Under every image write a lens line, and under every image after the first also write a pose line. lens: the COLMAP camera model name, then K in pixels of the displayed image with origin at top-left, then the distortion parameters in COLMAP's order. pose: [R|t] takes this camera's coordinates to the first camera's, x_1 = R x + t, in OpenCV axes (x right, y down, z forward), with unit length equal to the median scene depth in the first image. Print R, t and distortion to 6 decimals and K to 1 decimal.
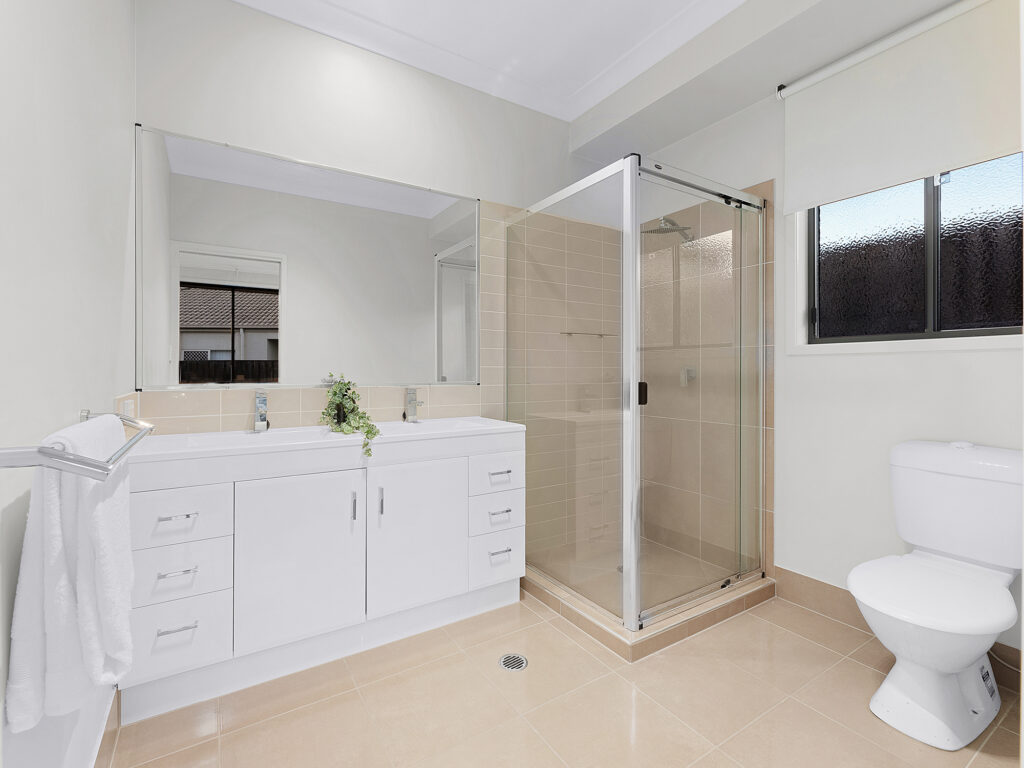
lens RADIAL K [[466.7, 0, 513.9], [0, 466.7, 381.3], [0, 0, 1]] dist [0.002061, 0.000985]
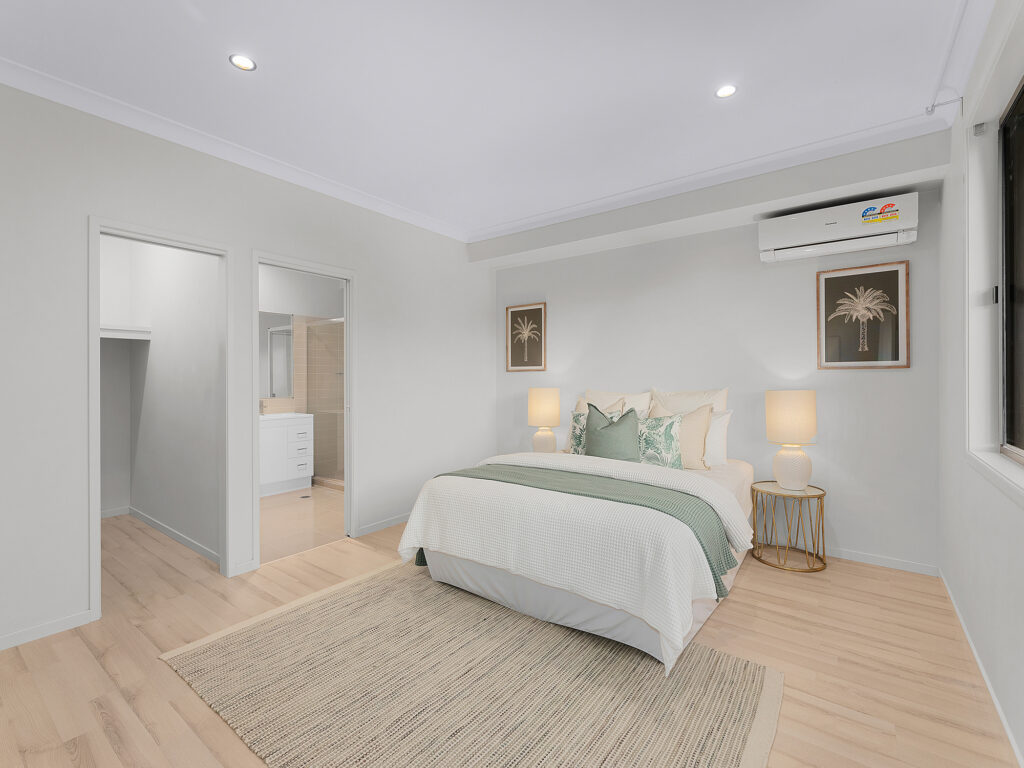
lens RADIAL K [[466.7, 0, 506.0], [0, 466.7, 386.2], [0, 0, 1]] dist [0.002061, 0.000985]
pose [[0.941911, -0.002480, 0.335854, 0.132416], [0.005935, 0.999940, -0.009260, -0.022917], [-0.335811, 0.010716, 0.941869, -1.428333]]
